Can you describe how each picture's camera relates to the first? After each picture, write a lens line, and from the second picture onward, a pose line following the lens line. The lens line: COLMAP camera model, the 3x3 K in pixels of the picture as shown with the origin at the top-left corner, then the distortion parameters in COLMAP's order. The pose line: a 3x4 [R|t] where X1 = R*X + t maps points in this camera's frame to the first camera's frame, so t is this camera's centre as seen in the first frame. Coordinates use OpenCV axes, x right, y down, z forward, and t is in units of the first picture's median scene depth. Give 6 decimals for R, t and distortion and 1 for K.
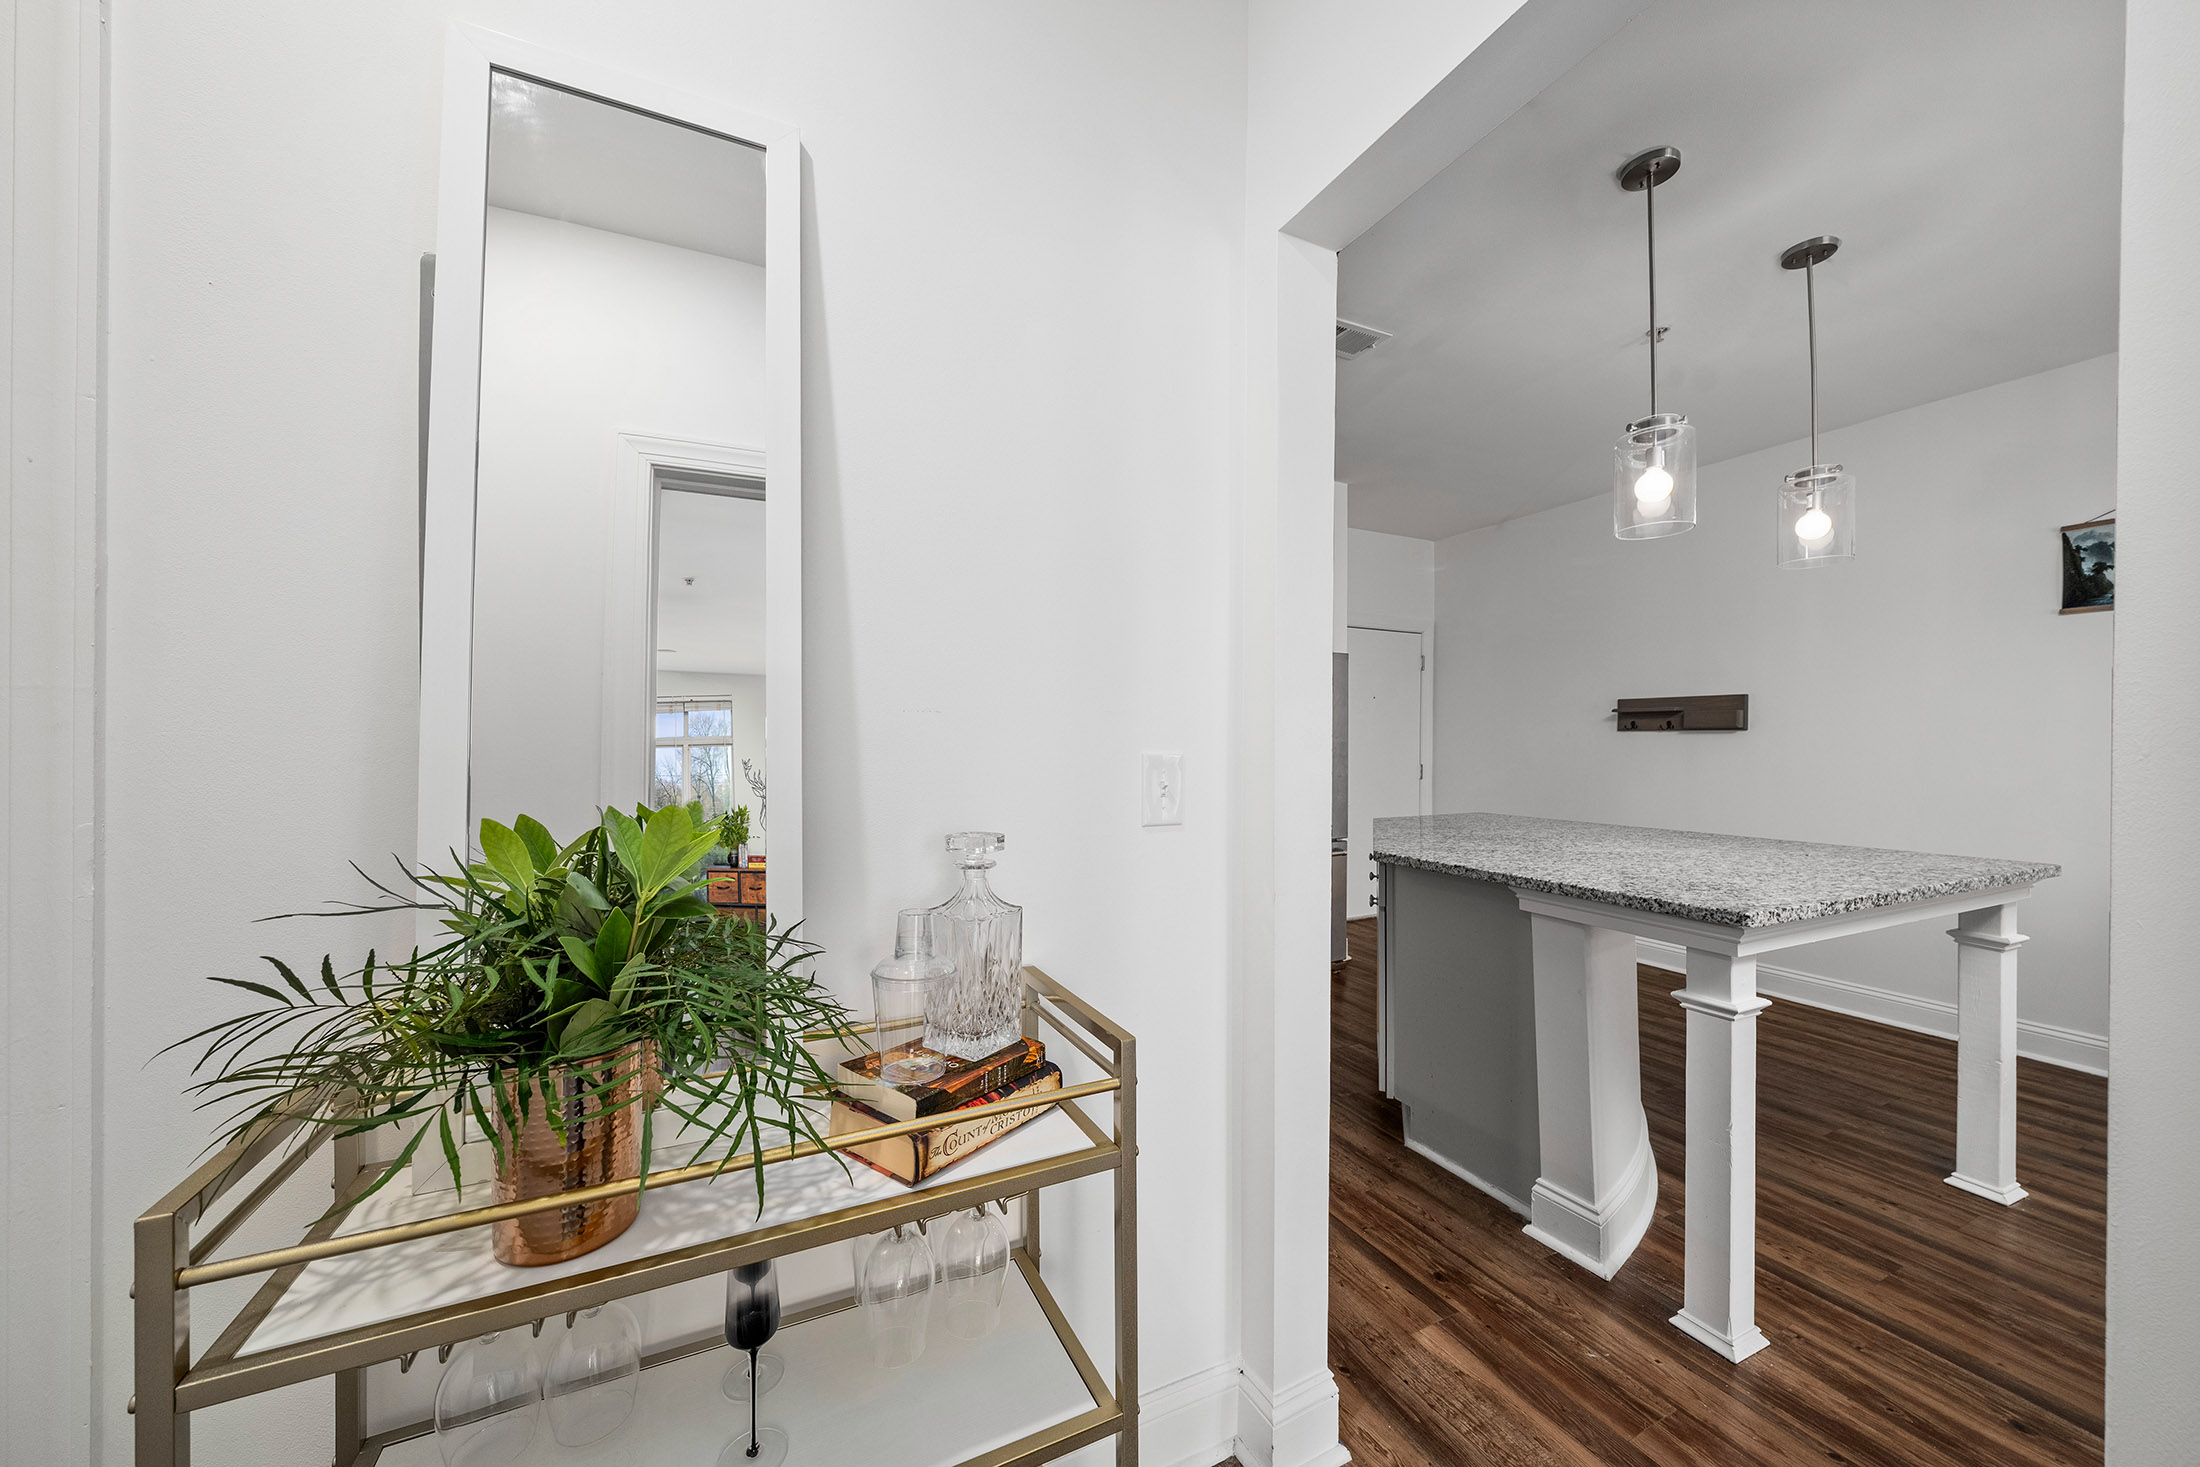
lens RADIAL K [[773.4, 0, 1097.2], [0, 773.4, 740.4], [0, 0, 1]] dist [-0.000496, 0.000300]
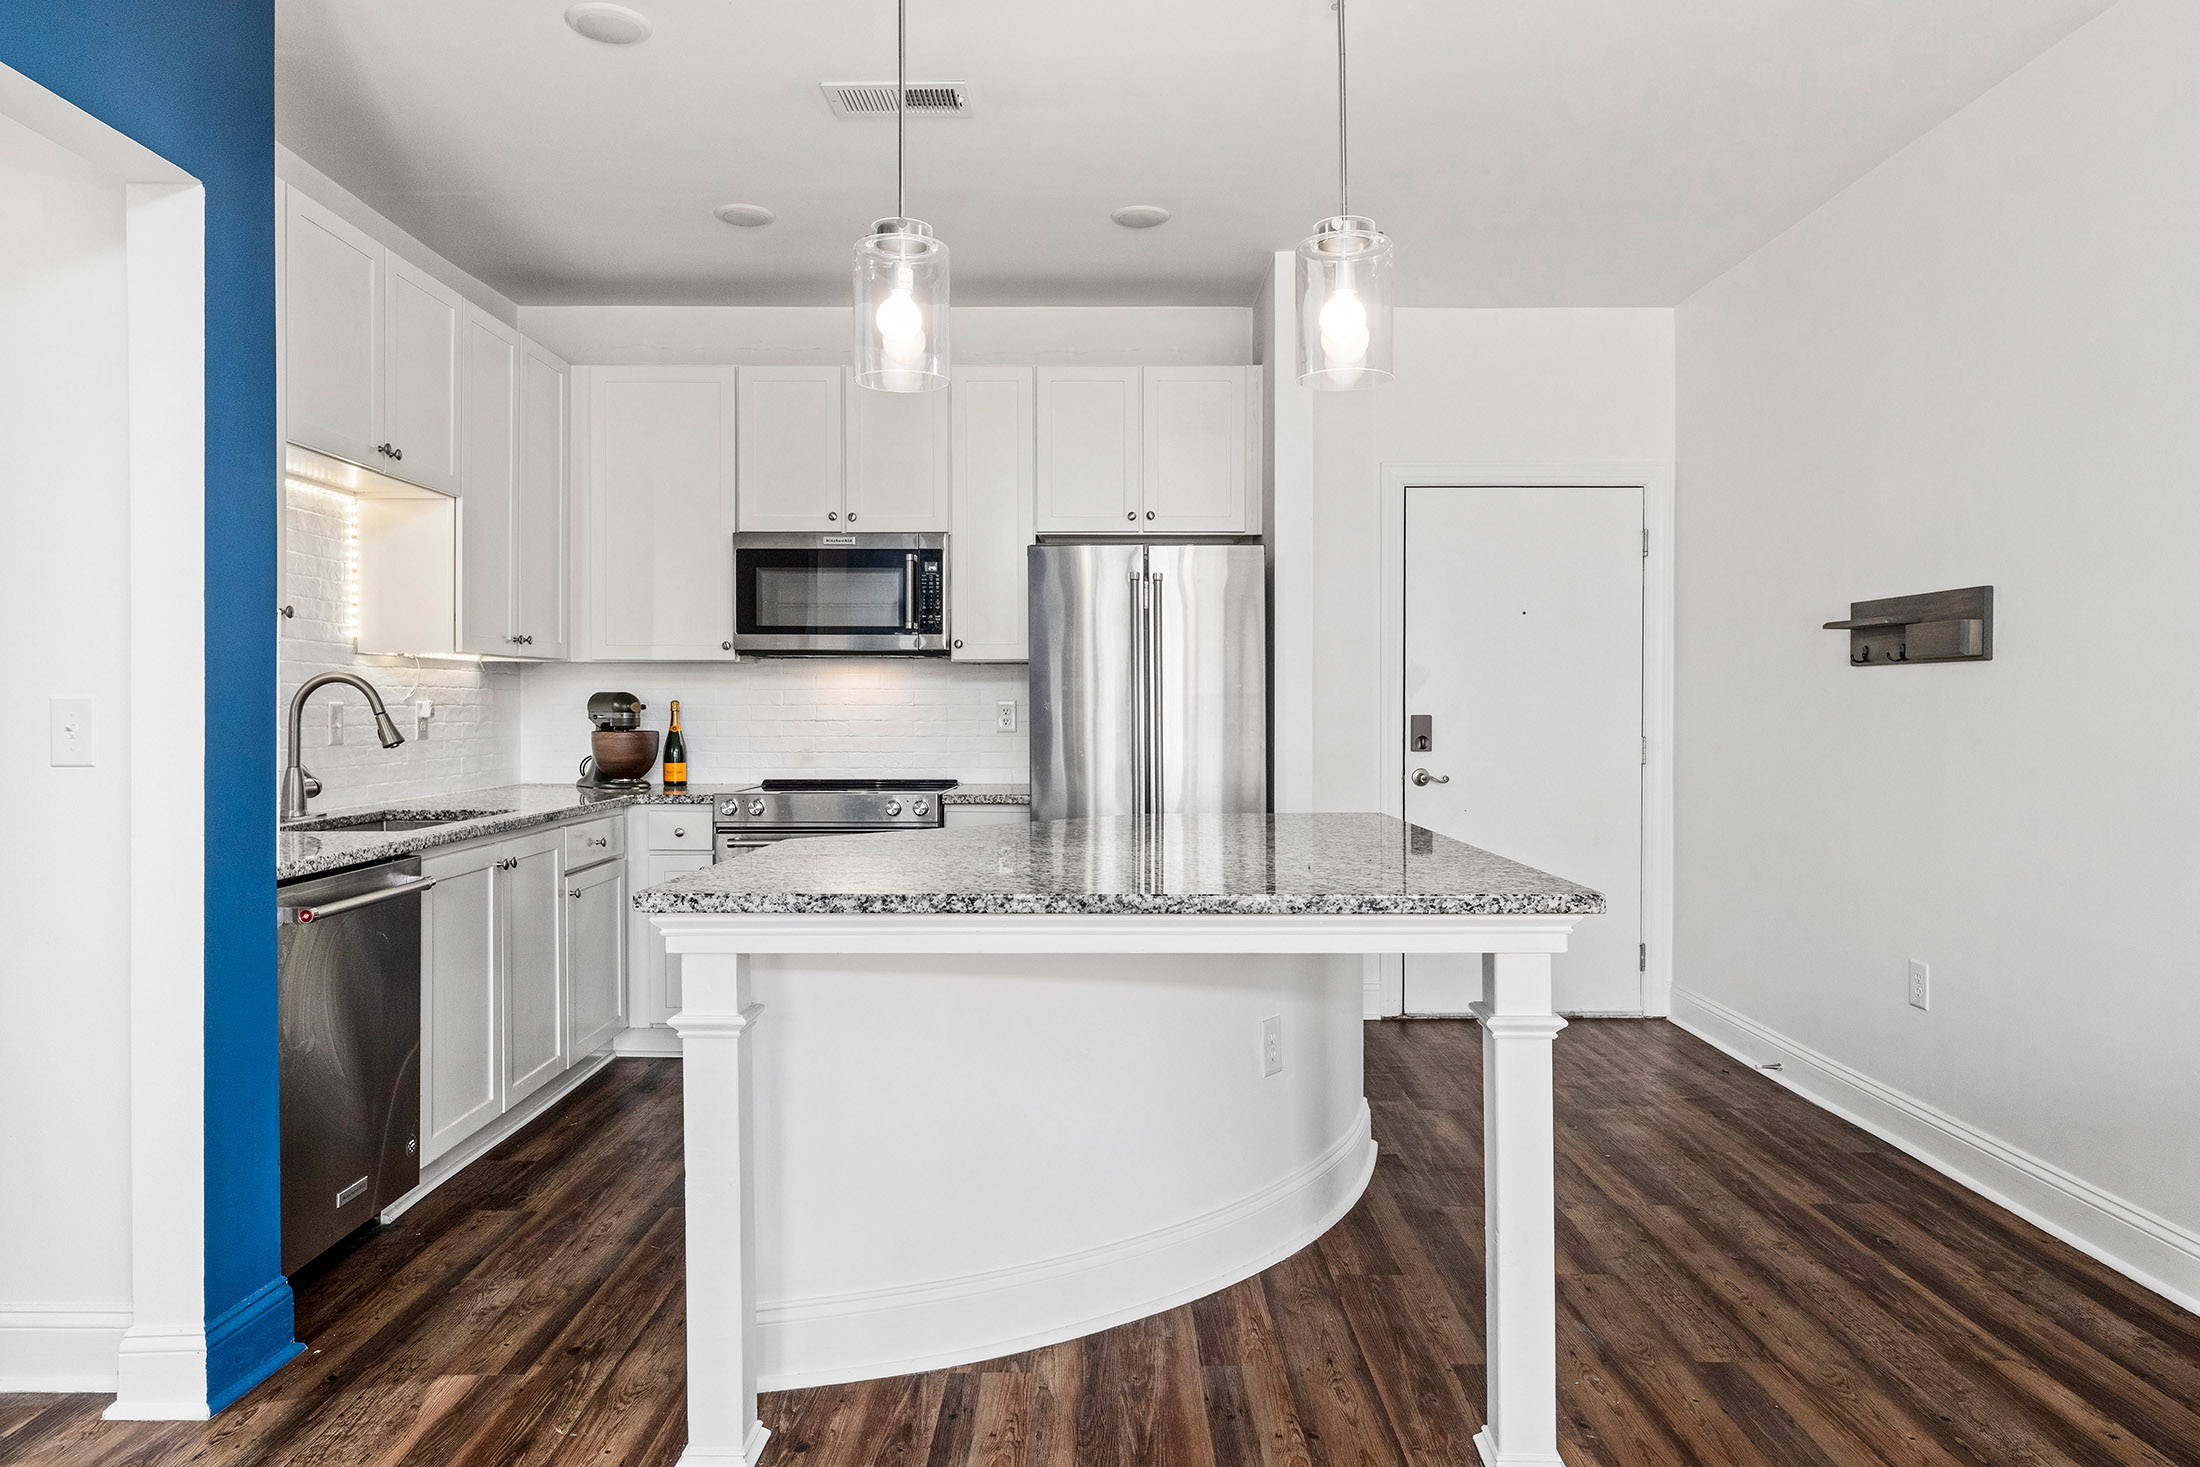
lens RADIAL K [[1412.3, 0, 1089.0], [0, 1412.3, 702.7], [0, 0, 1]] dist [-0.000613, -0.000135]
pose [[0.899815, -0.006162, -0.436229, 1.162815], [0.005357, 0.999981, -0.003076, 0.021764], [0.436239, 0.000431, 0.899831, -0.063190]]
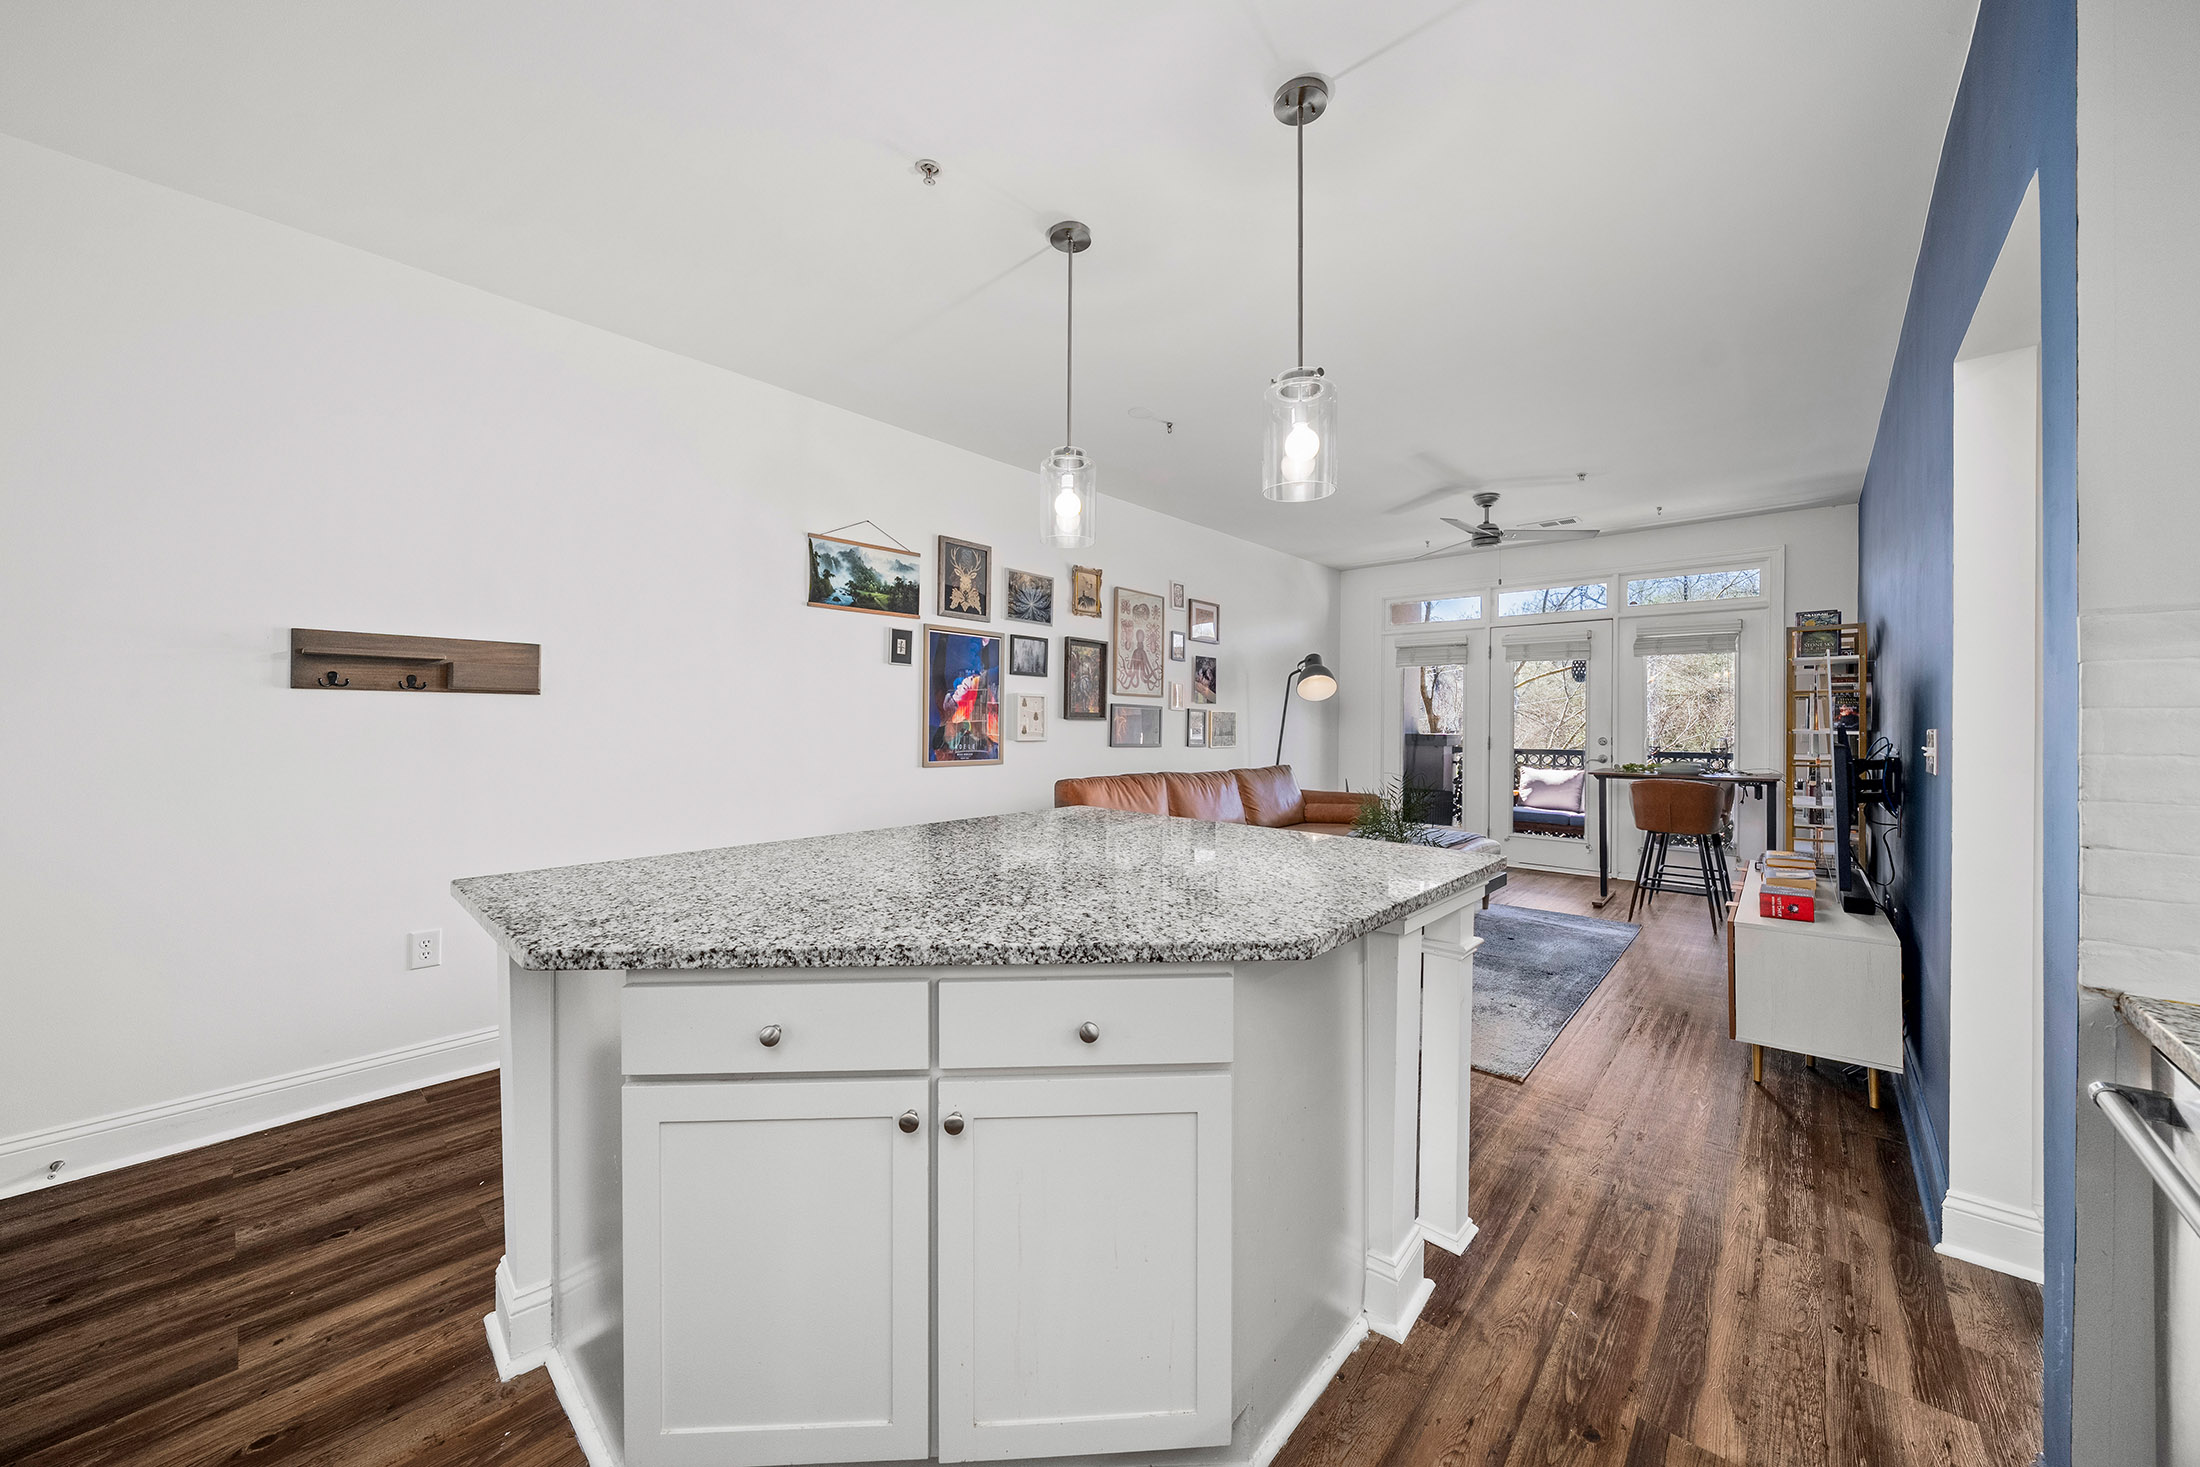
lens RADIAL K [[773.4, 0, 1119.4], [0, 773.4, 724.3], [0, 0, 1]] dist [-0.000496, 0.000300]
pose [[-0.388413, -0.012158, 0.921405, -0.044626], [-0.011358, 0.999900, 0.008406, 0.003762], [-0.921416, -0.007200, -0.388512, 1.273300]]
